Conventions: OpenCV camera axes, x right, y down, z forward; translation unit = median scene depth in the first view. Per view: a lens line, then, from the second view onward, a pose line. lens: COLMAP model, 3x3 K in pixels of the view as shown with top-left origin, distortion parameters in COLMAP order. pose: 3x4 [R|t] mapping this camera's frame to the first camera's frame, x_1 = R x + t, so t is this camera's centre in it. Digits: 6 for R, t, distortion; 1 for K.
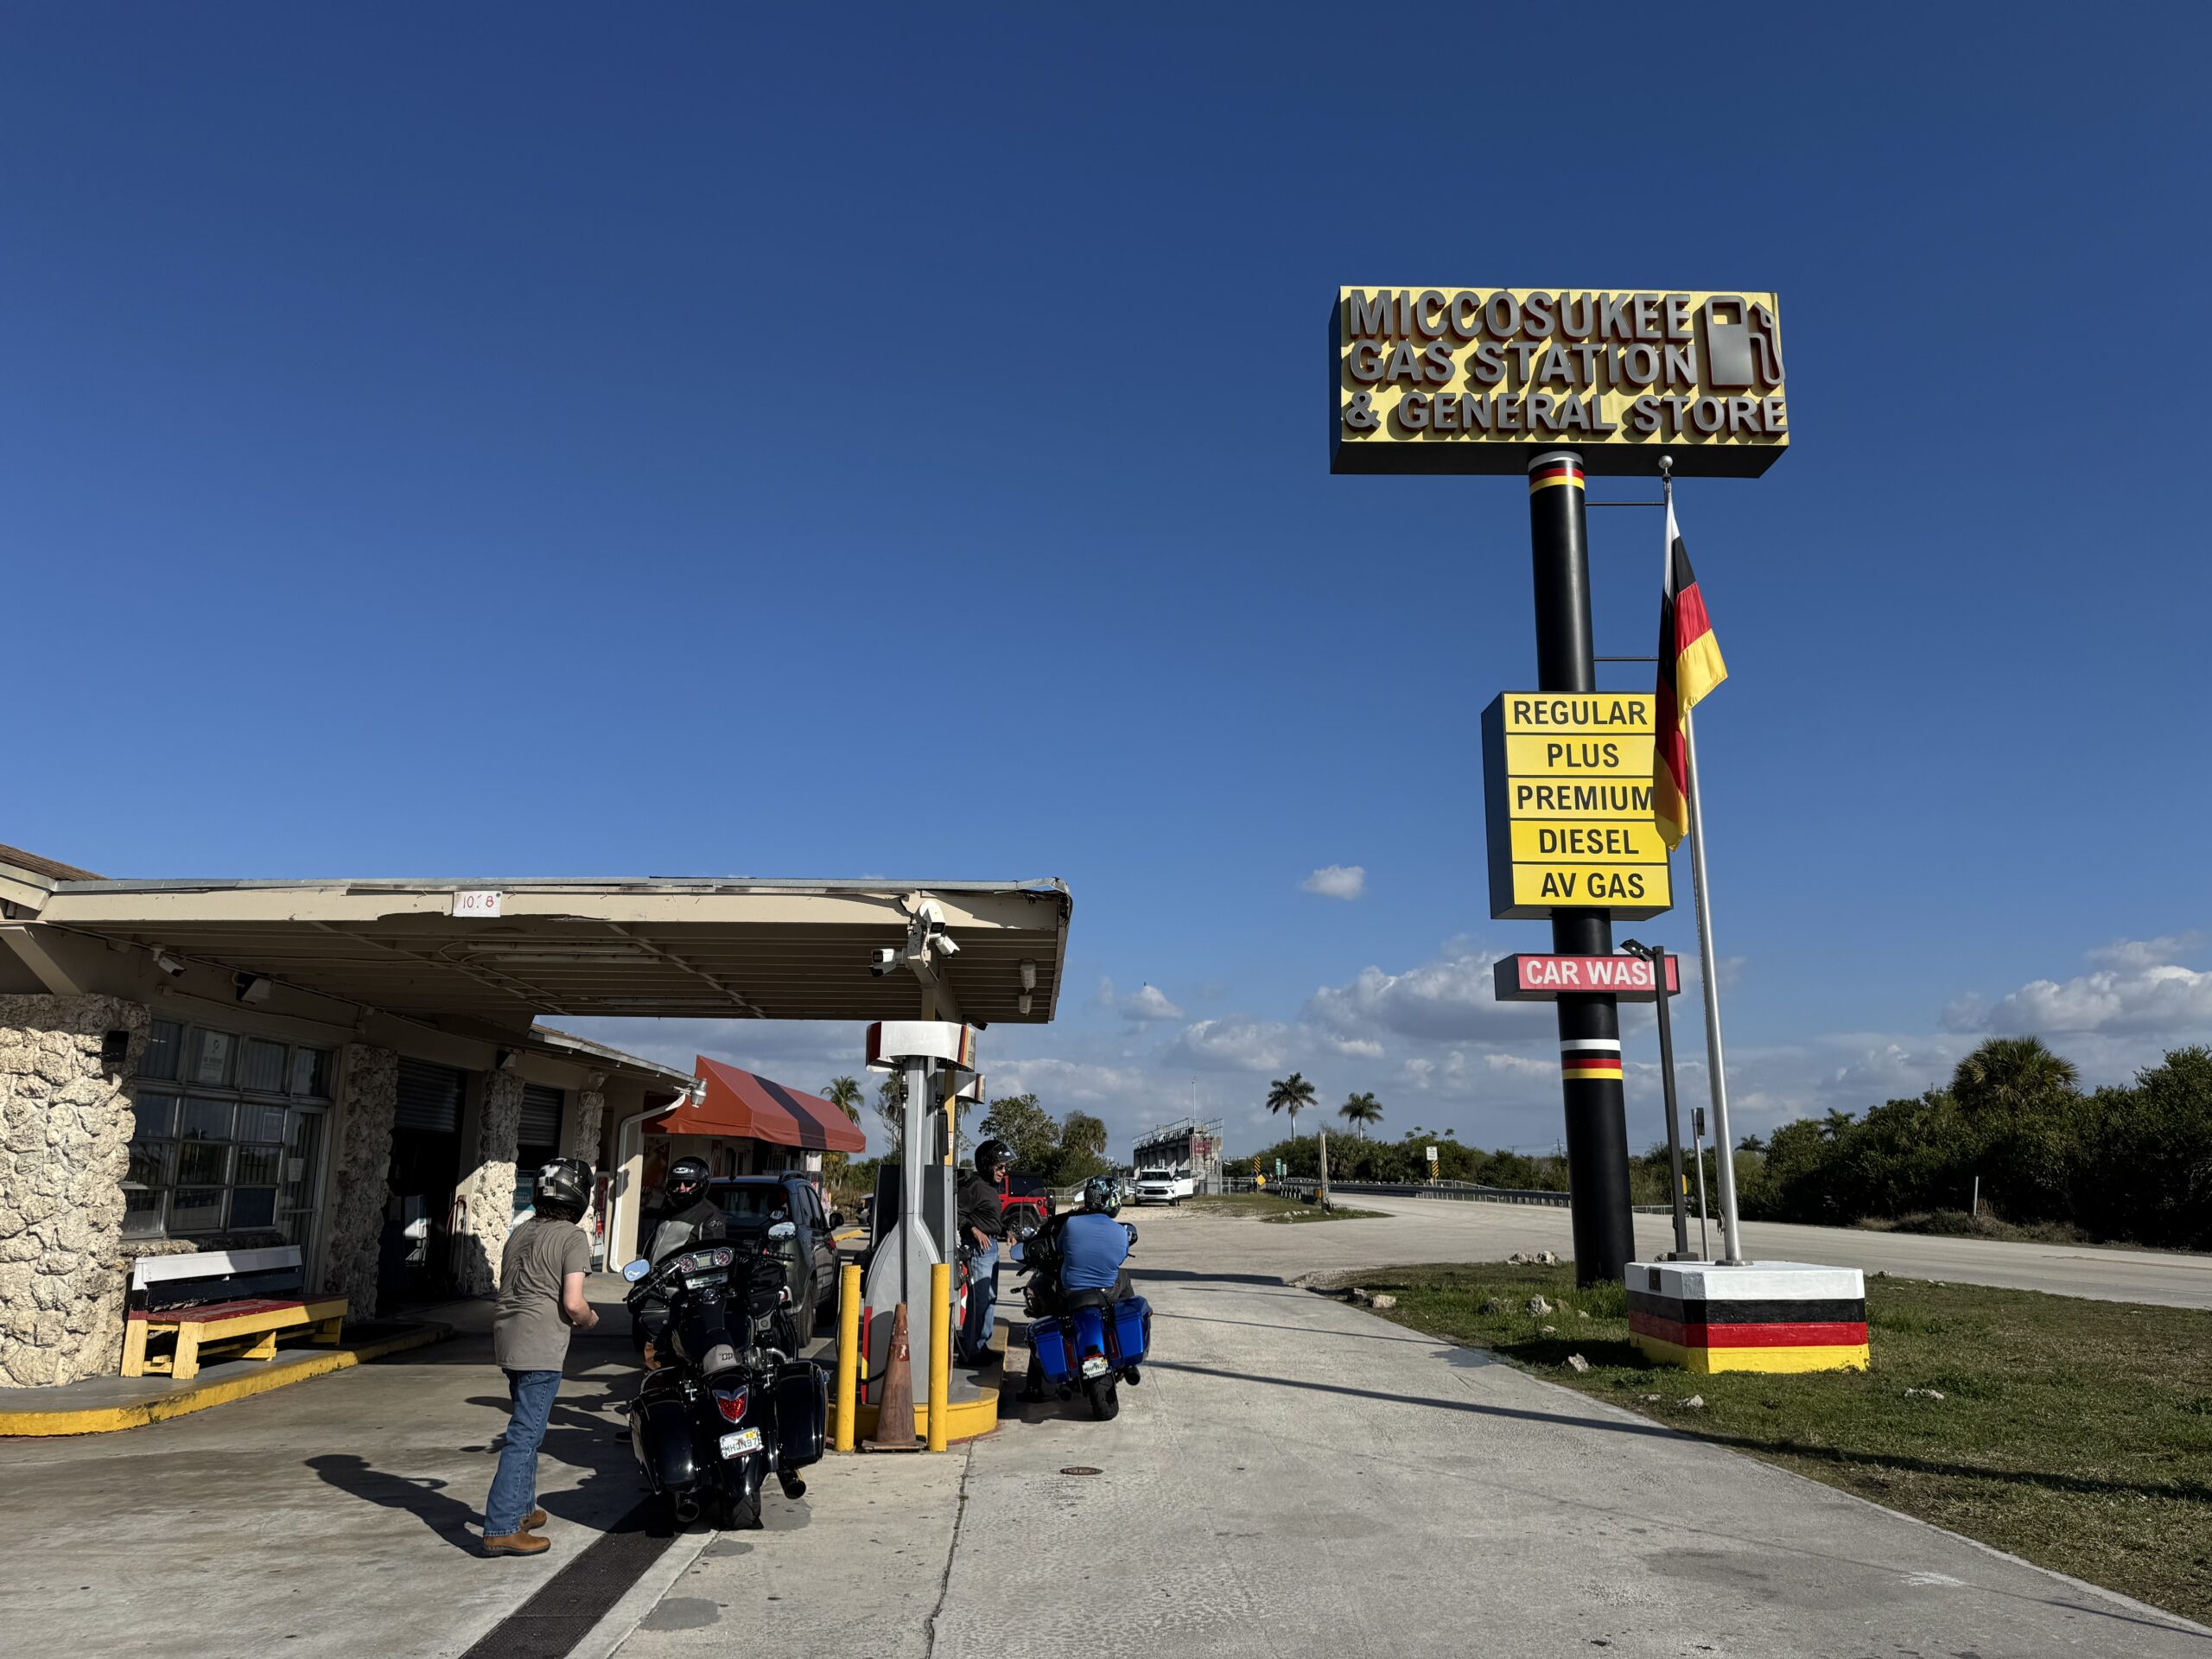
lens RADIAL K [[1545.6, 0, 1044.7], [0, 1545.6, 841.8], [0, 0, 1]] dist [0.158411, -0.261521]
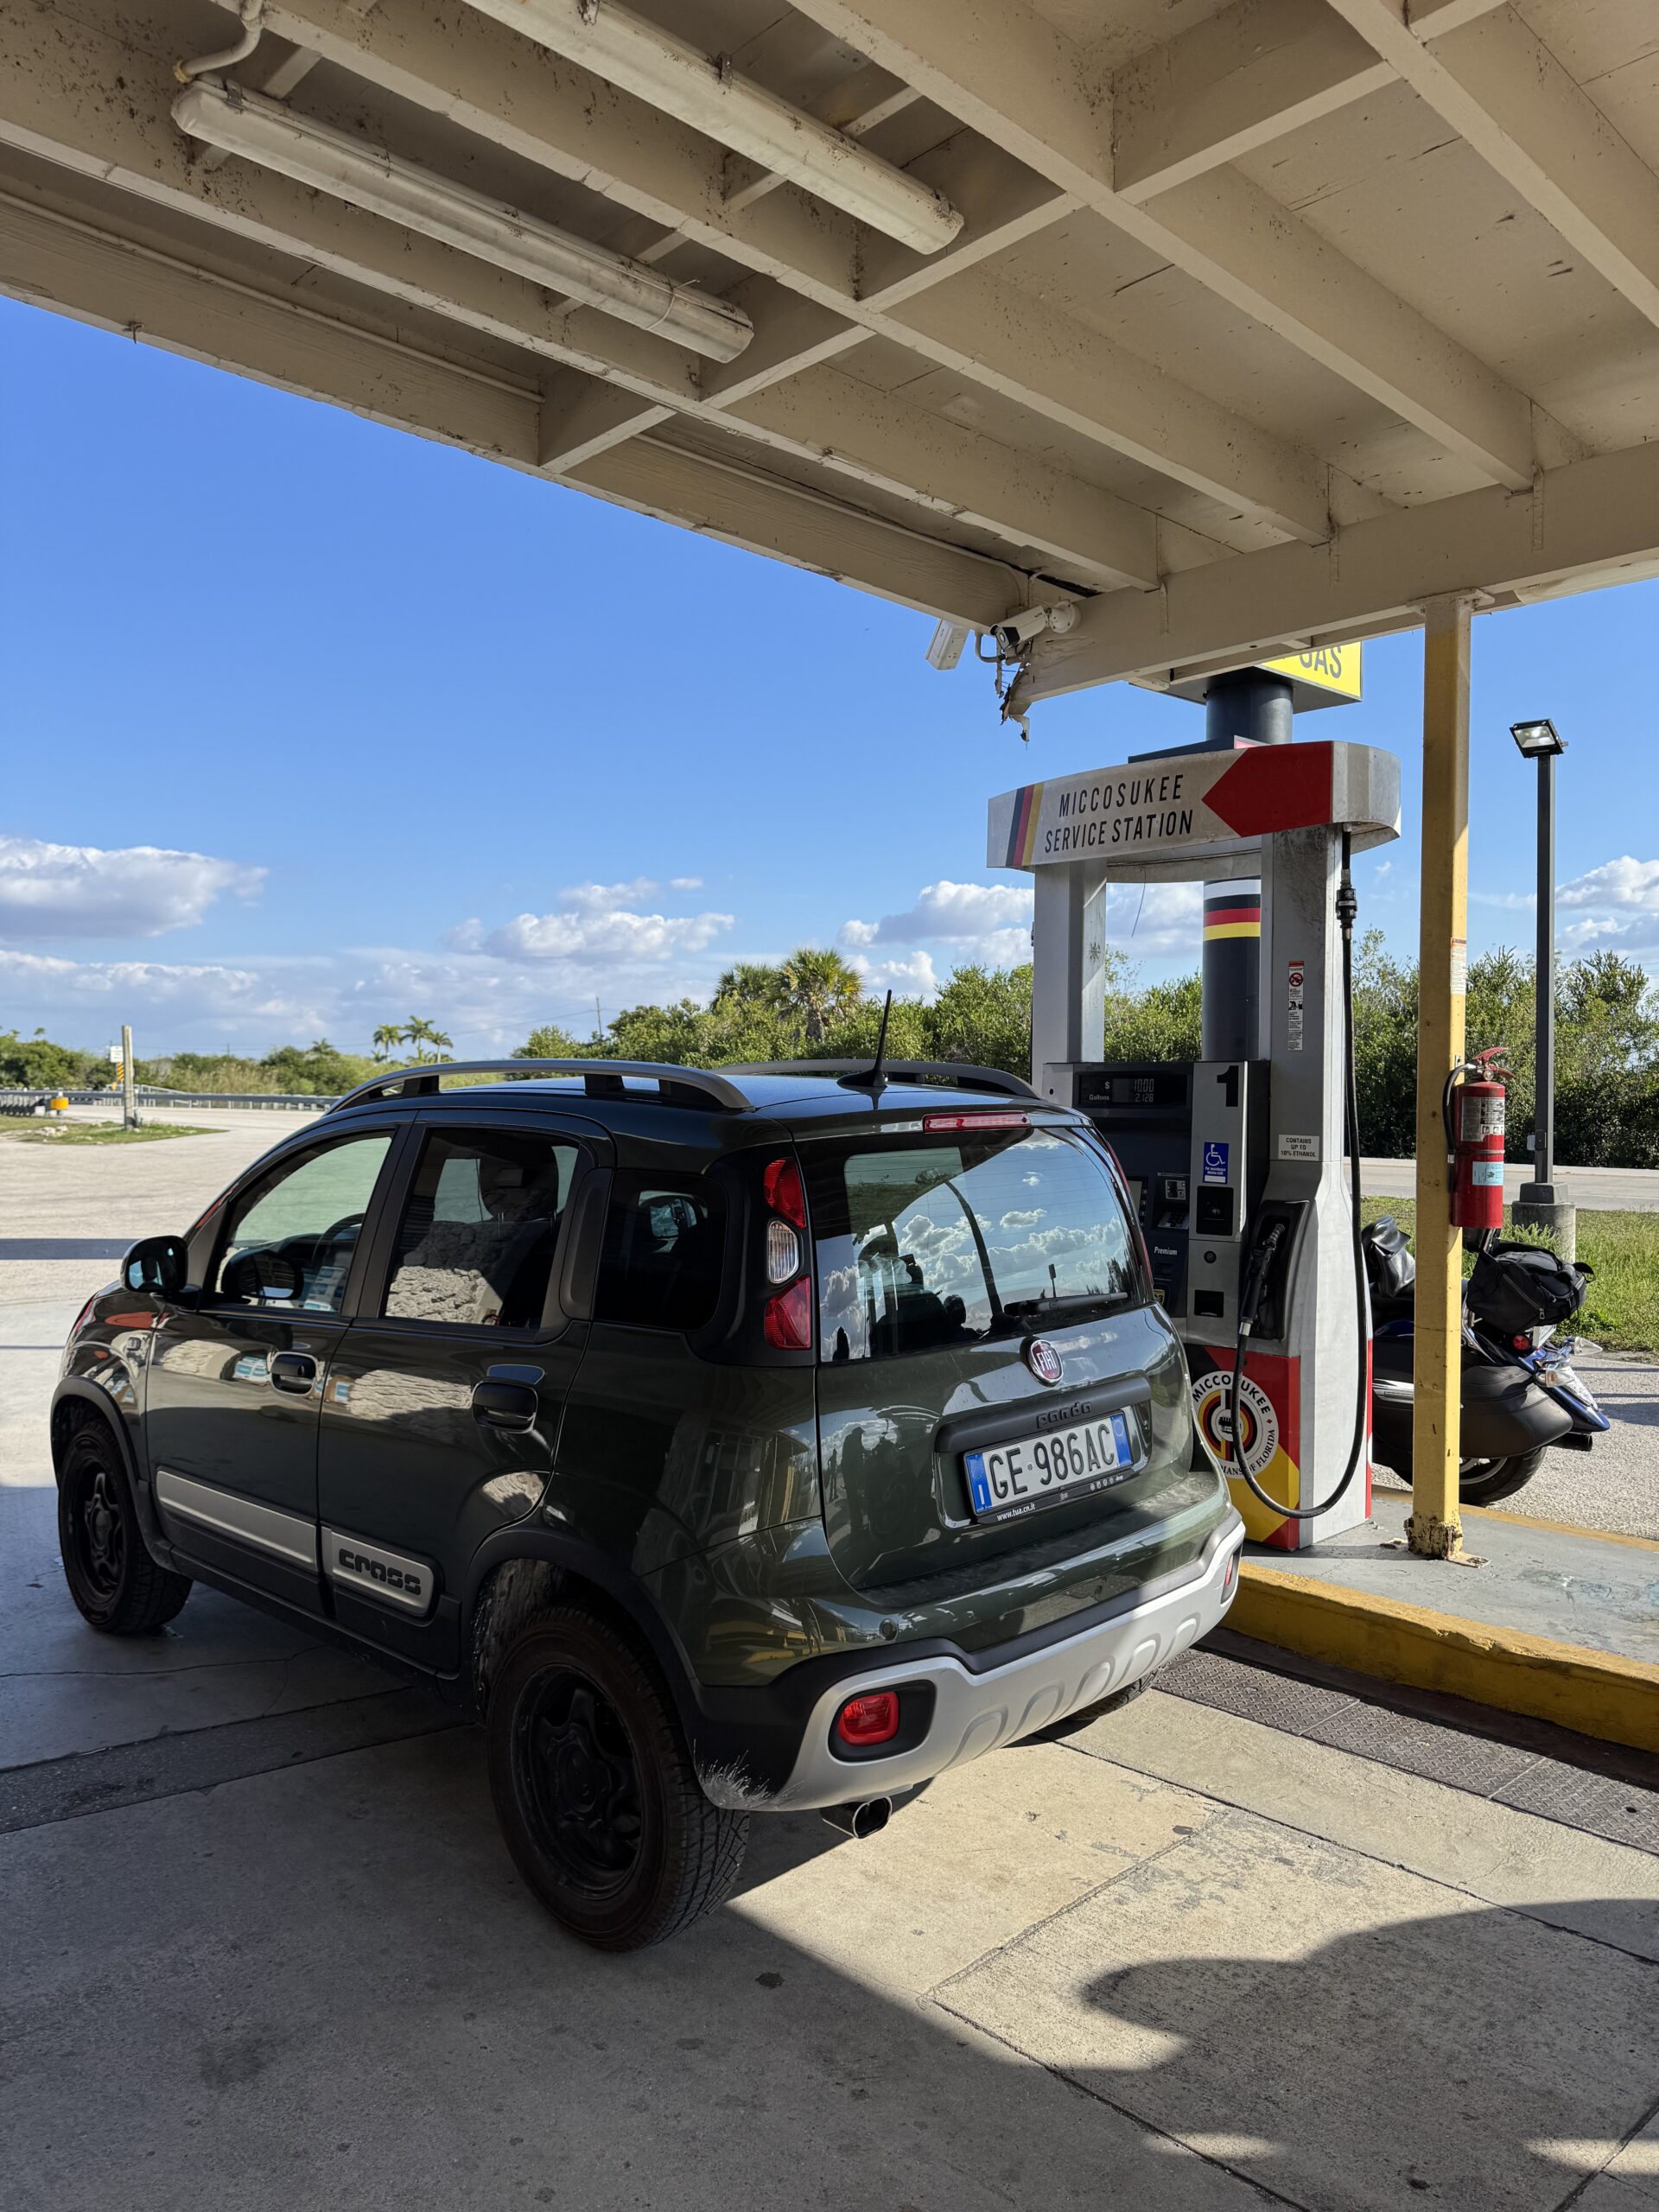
lens RADIAL K [[1555.9, 0, 827.7], [0, 1555.9, 1106.2], [0, 0, 1]] dist [0.074181, -0.088866]
pose [[0.719929, -0.012573, 0.693934, -0.252729], [-0.143536, 0.975523, 0.166588, 0.130400], [-0.679043, -0.219536, 0.700503, 0.611024]]
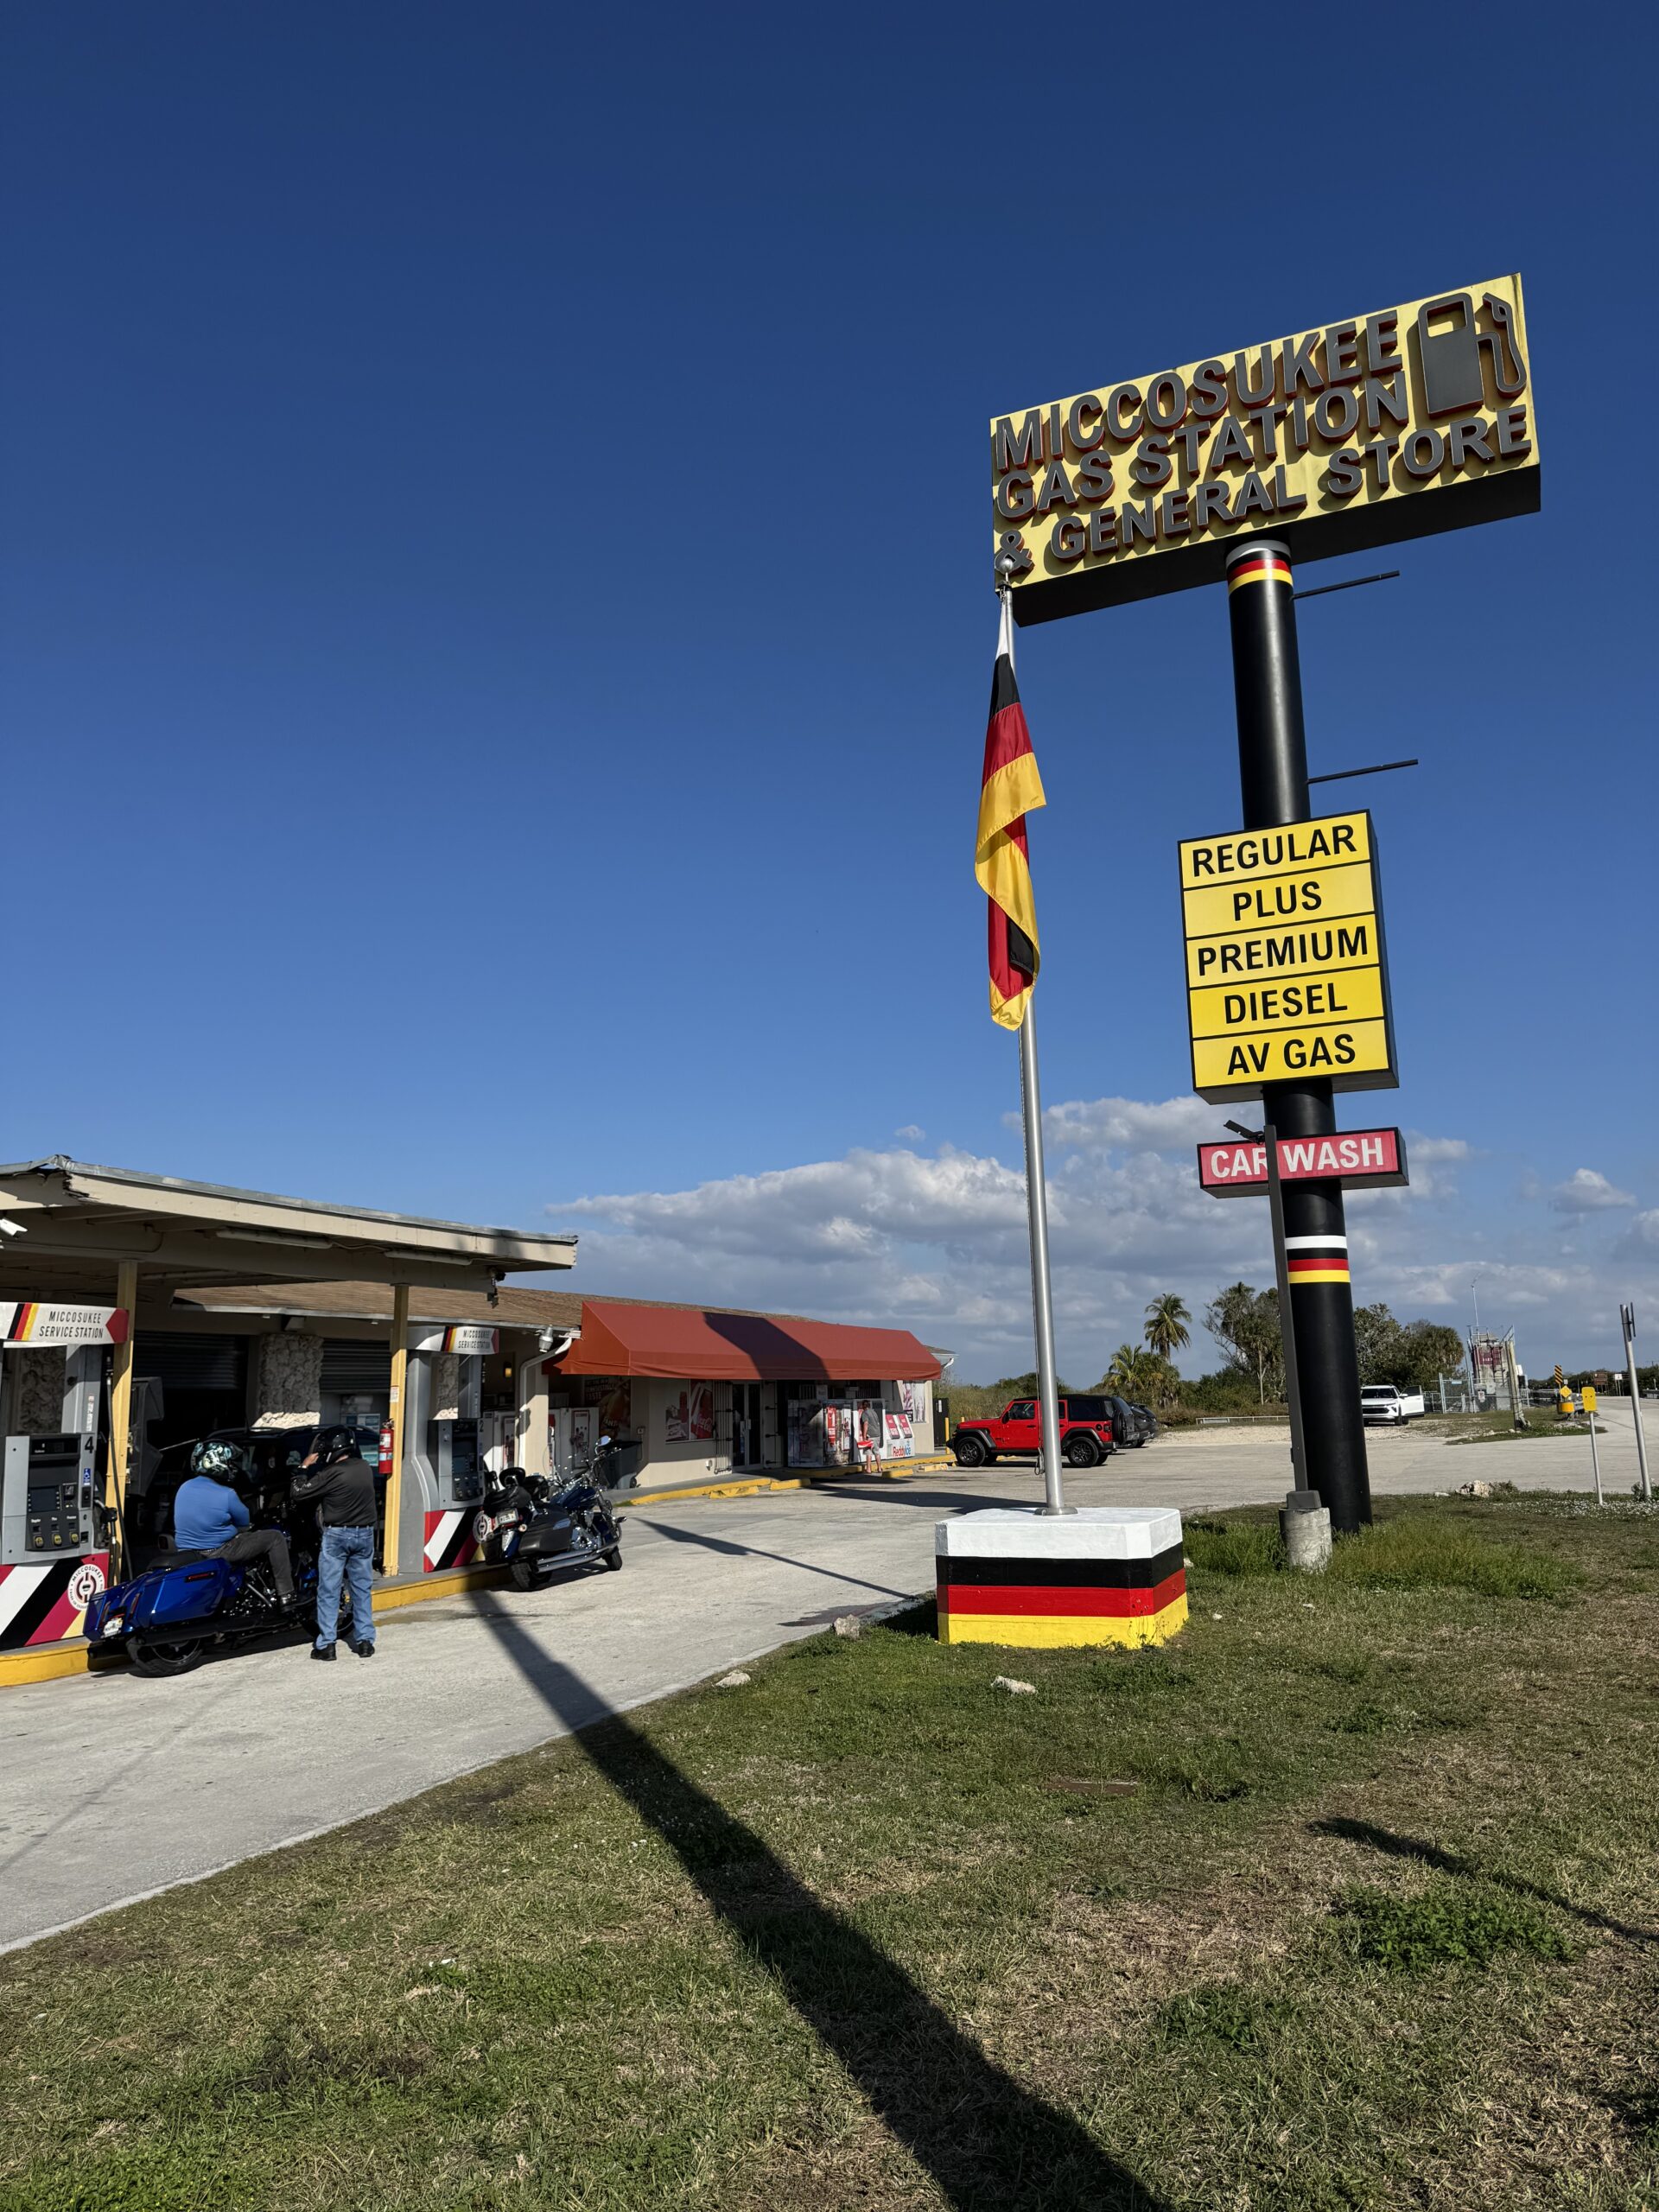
lens RADIAL K [[1531.5, 0, 765.0], [0, 1531.5, 1111.1], [0, 0, 1]] dist [0.093431, -0.114531]
pose [[0.907824, -0.102732, -0.406574, 0.416837], [0.114585, 0.993402, 0.004843, 0.021002], [0.403394, -0.050984, 0.913605, 0.126665]]
